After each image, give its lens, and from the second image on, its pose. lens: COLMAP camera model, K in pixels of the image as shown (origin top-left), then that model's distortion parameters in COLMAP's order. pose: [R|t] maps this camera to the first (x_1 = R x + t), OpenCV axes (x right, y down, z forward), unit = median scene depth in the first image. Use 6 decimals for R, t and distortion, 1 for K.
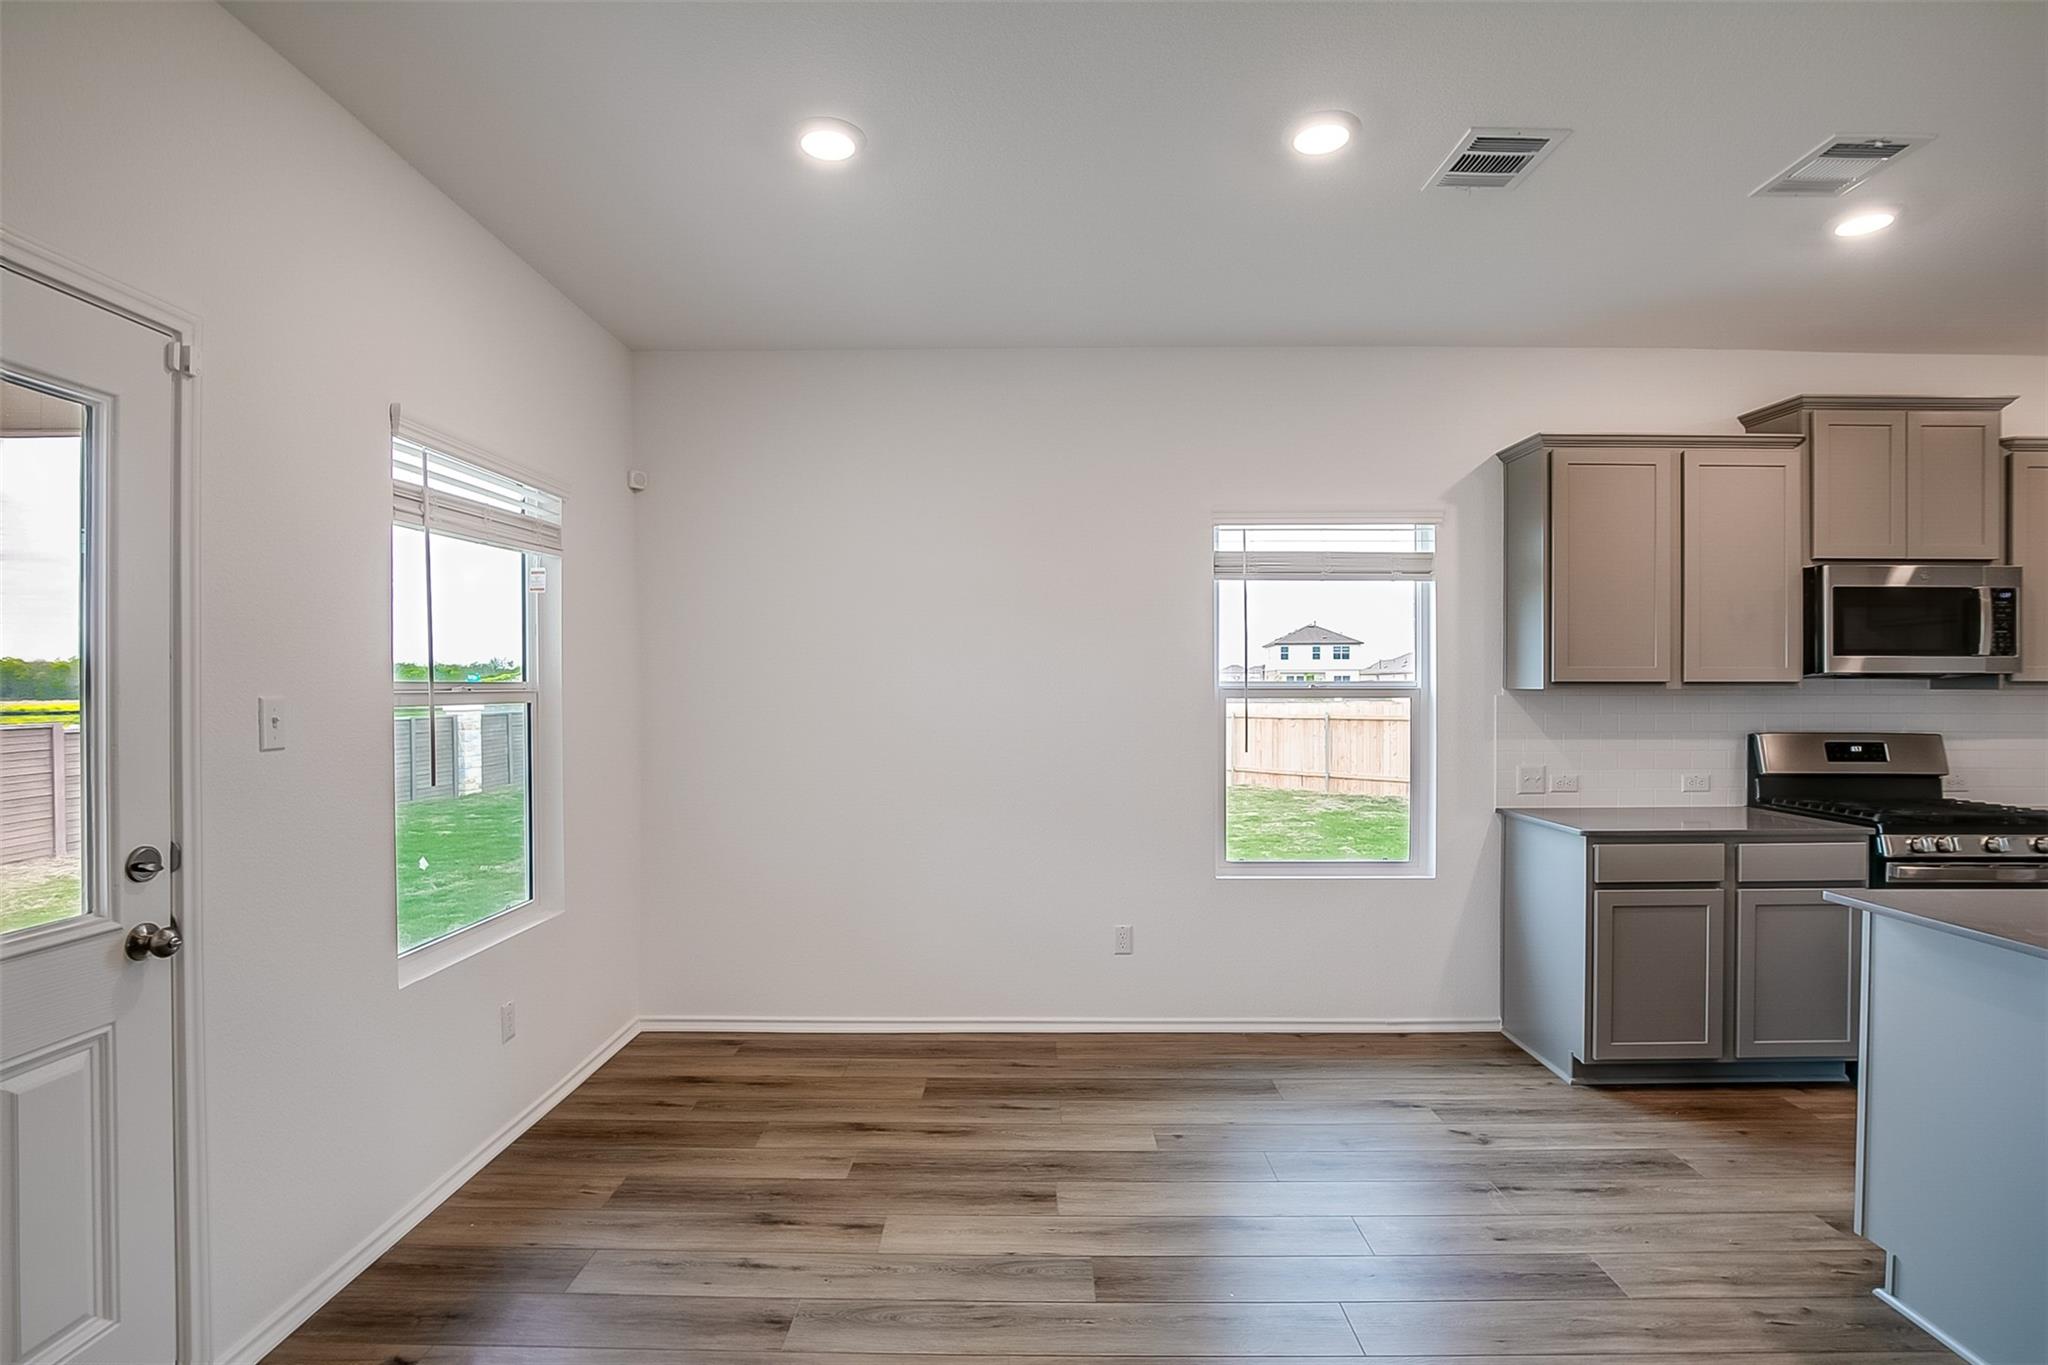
lens RADIAL K [[992.4, 0, 1062.7], [0, 992.4, 691.4], [0, 0, 1]] dist [-0.000739, 0.000396]
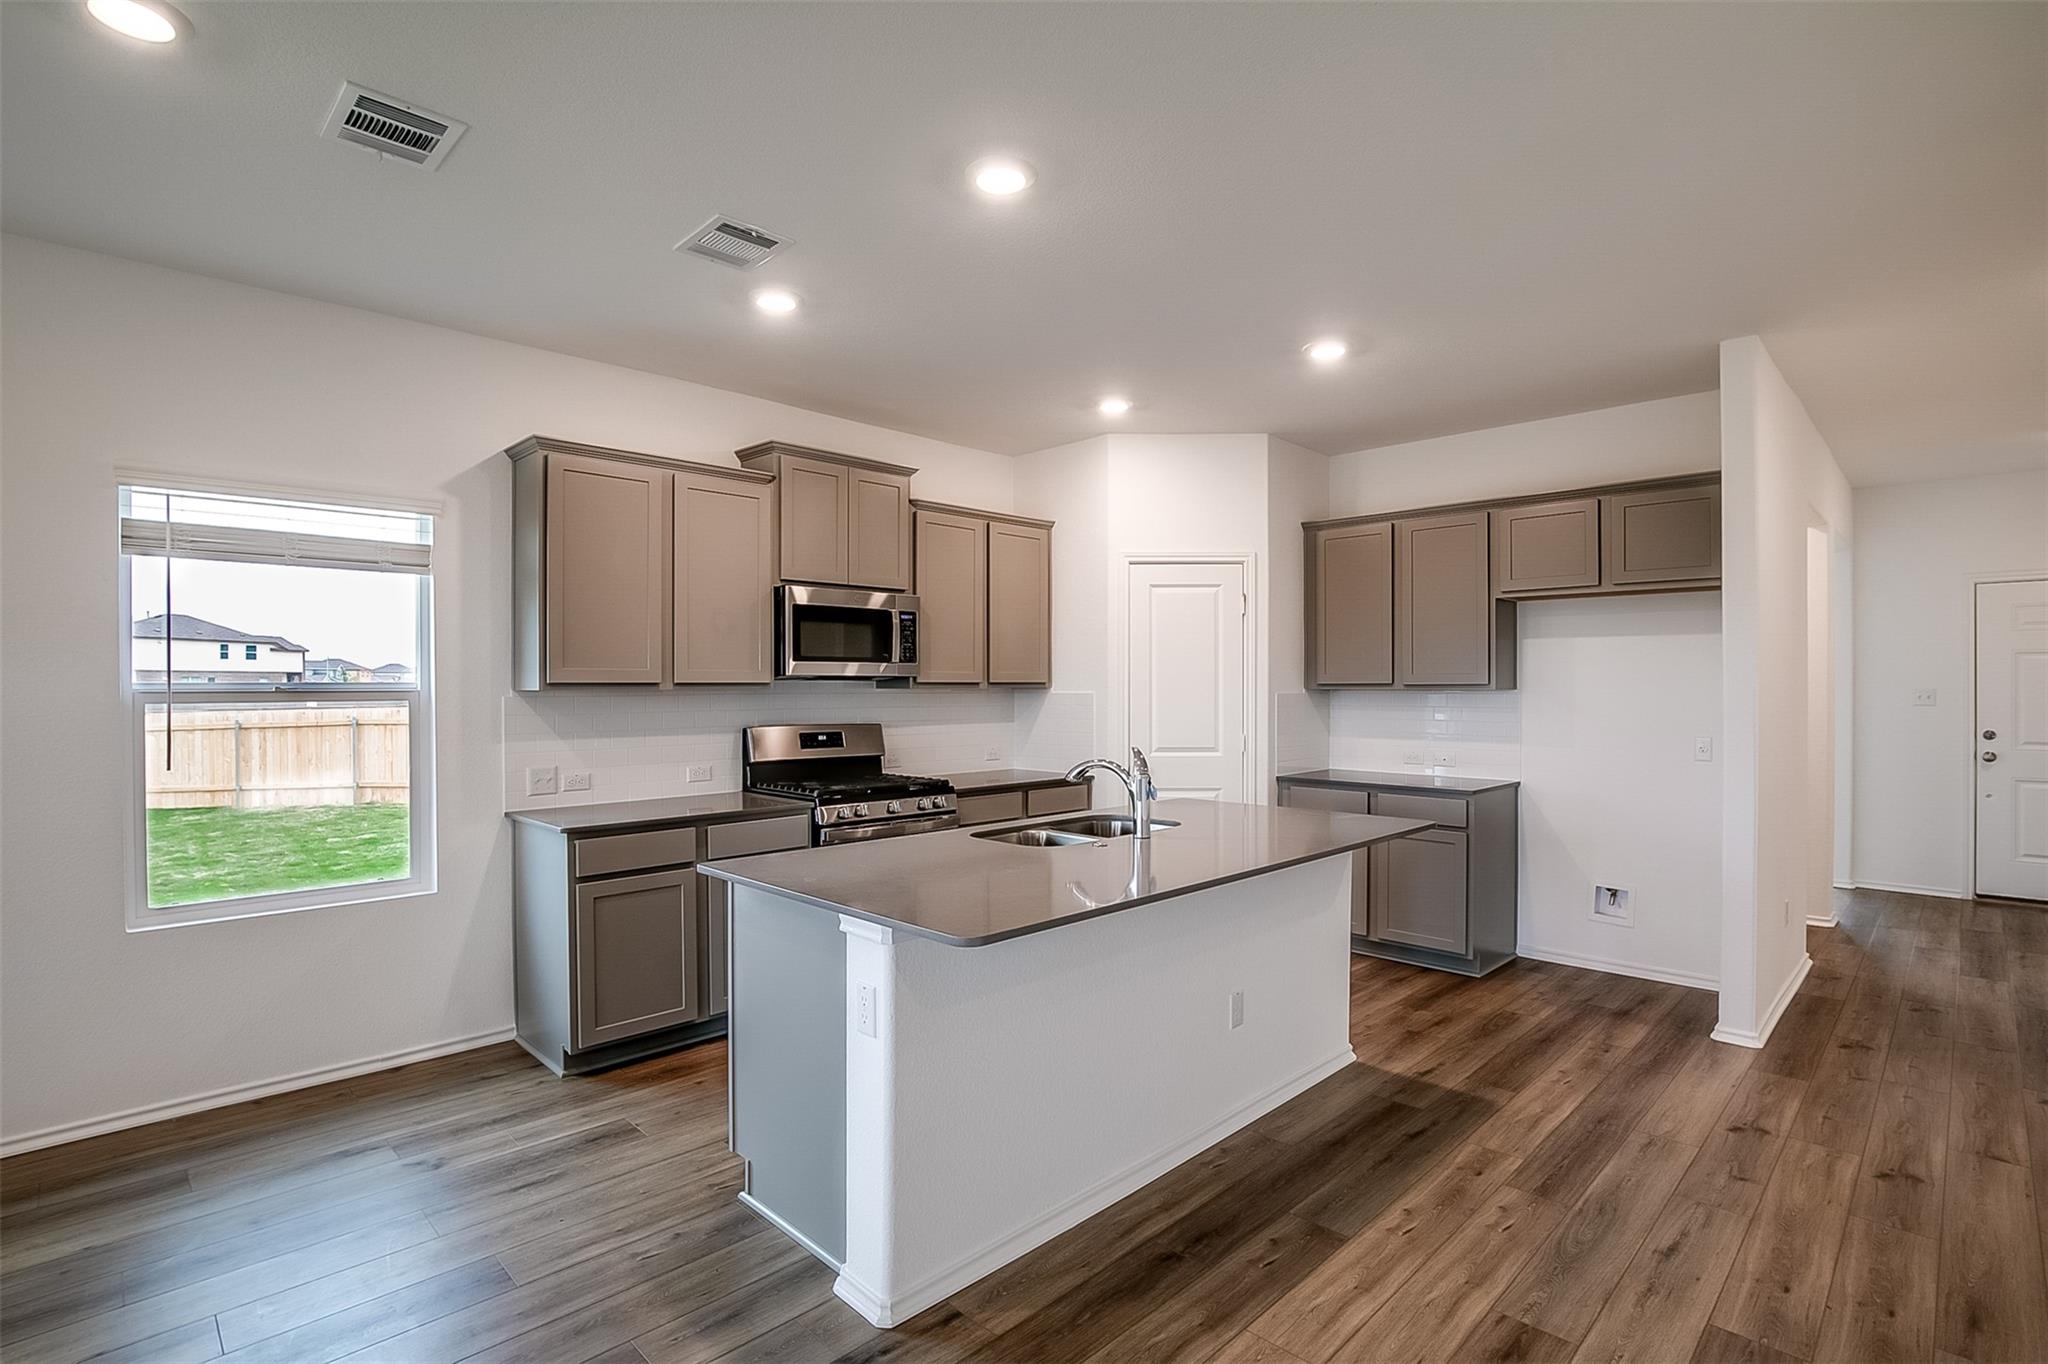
lens RADIAL K [[976.0, 0, 1021.3], [0, 976.0, 691.3], [0, 0, 1]] dist [-0.001301, -0.000259]
pose [[0.738853, -0.006598, 0.673835, 0.180438], [0.007509, 0.999971, 0.001559, 0.000824], [-0.673825, 0.003908, 0.738881, -0.058904]]
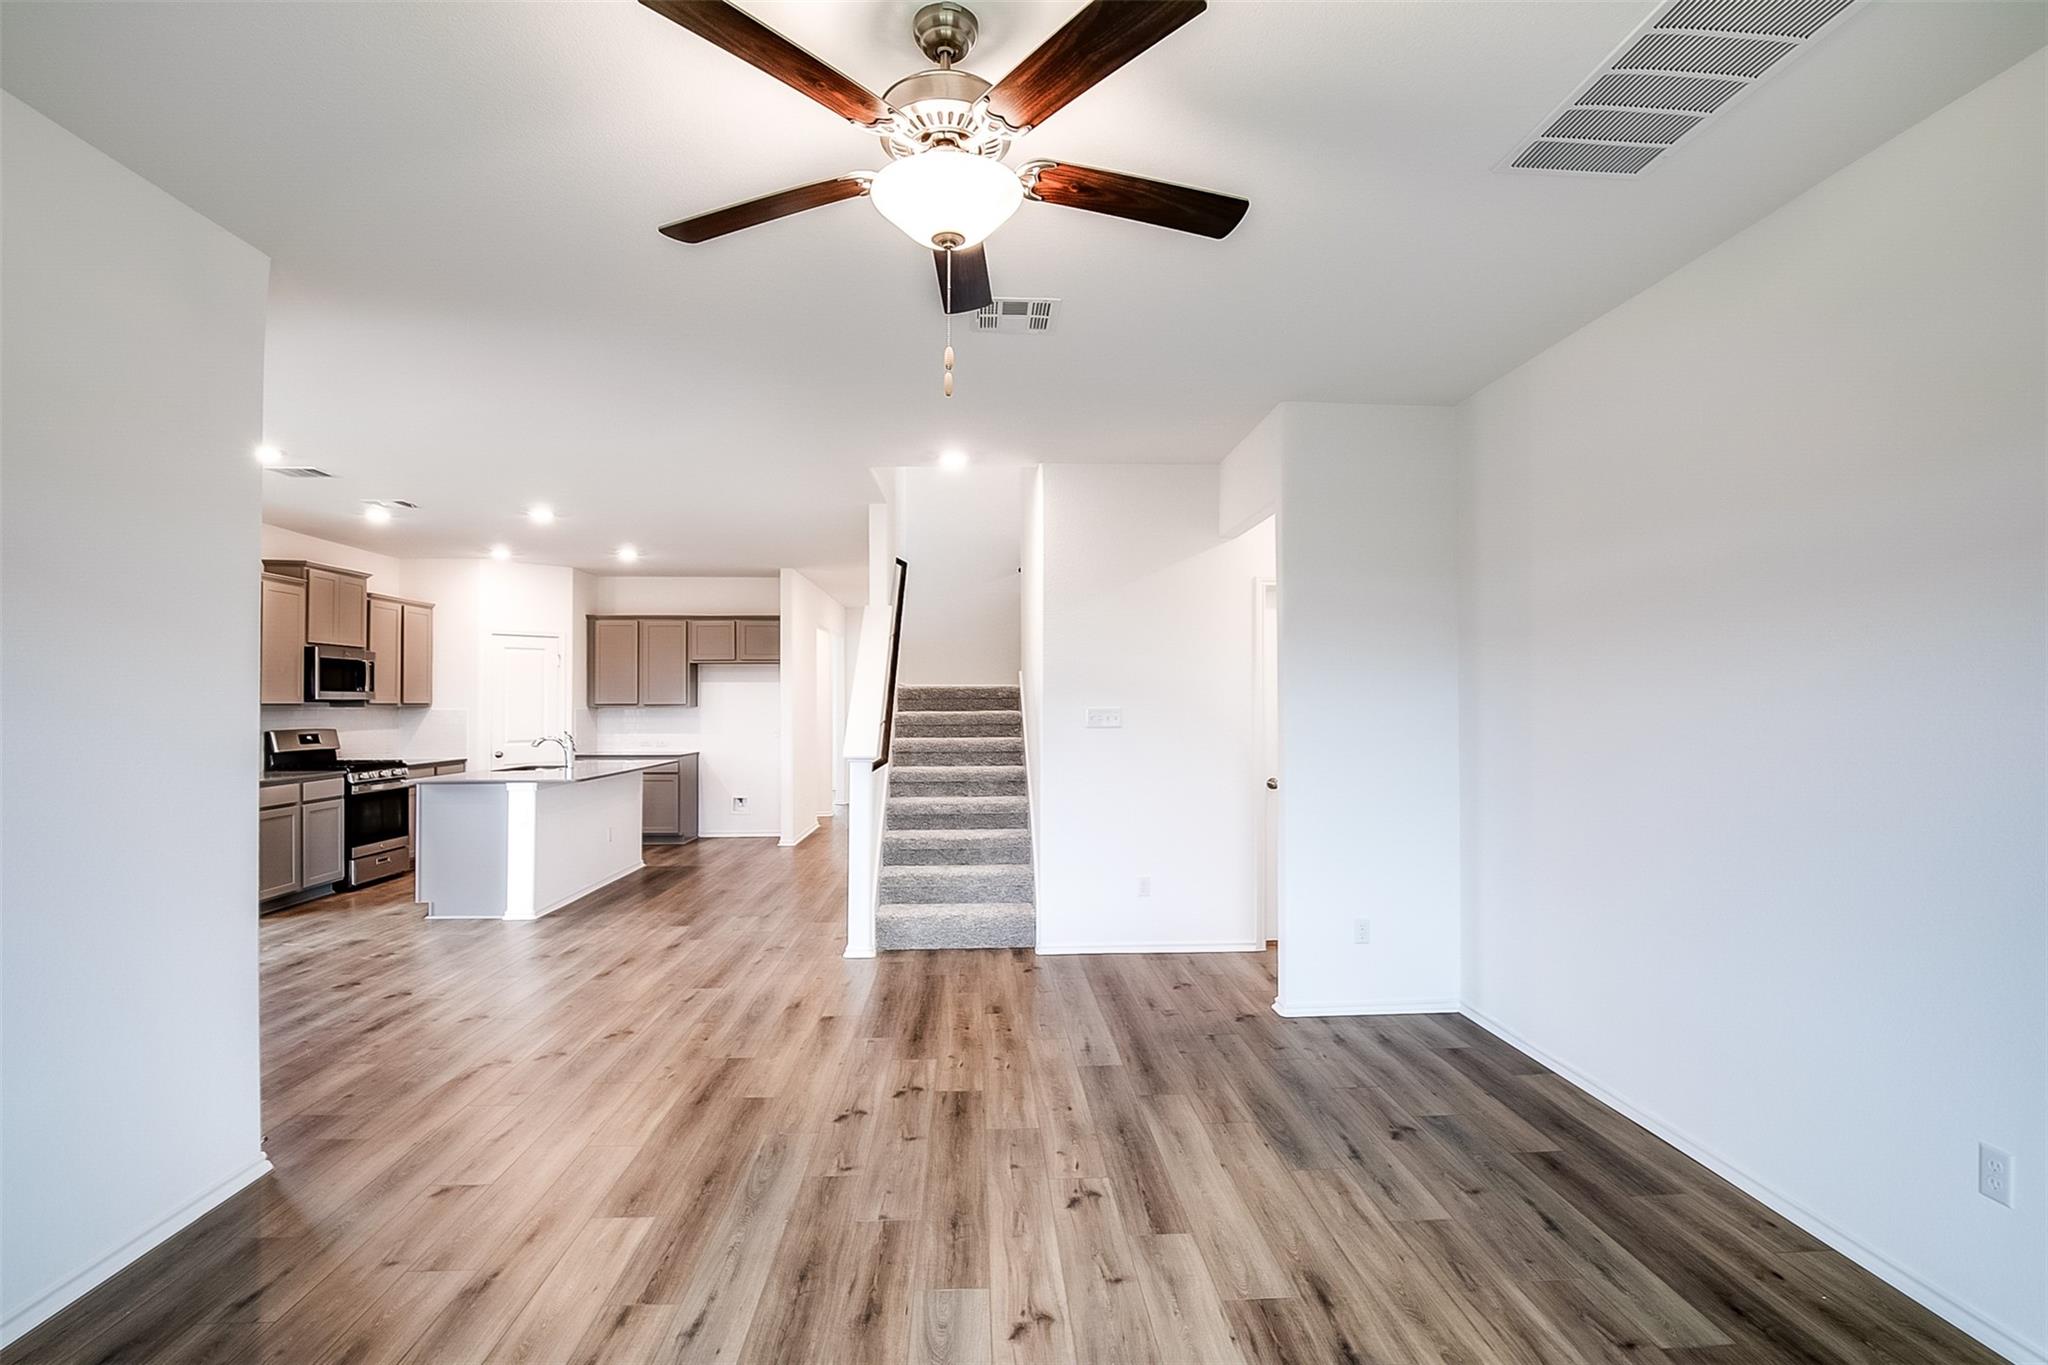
lens RADIAL K [[976.0, 0, 1021.3], [0, 976.0, 691.8], [0, 0, 1]] dist [-0.001301, -0.000259]
pose [[-0.015096, 0.011462, 0.999820, -1.239371], [0.010314, 0.999883, -0.011307, 0.003526], [-0.999833, 0.010141, -0.015213, -0.413400]]
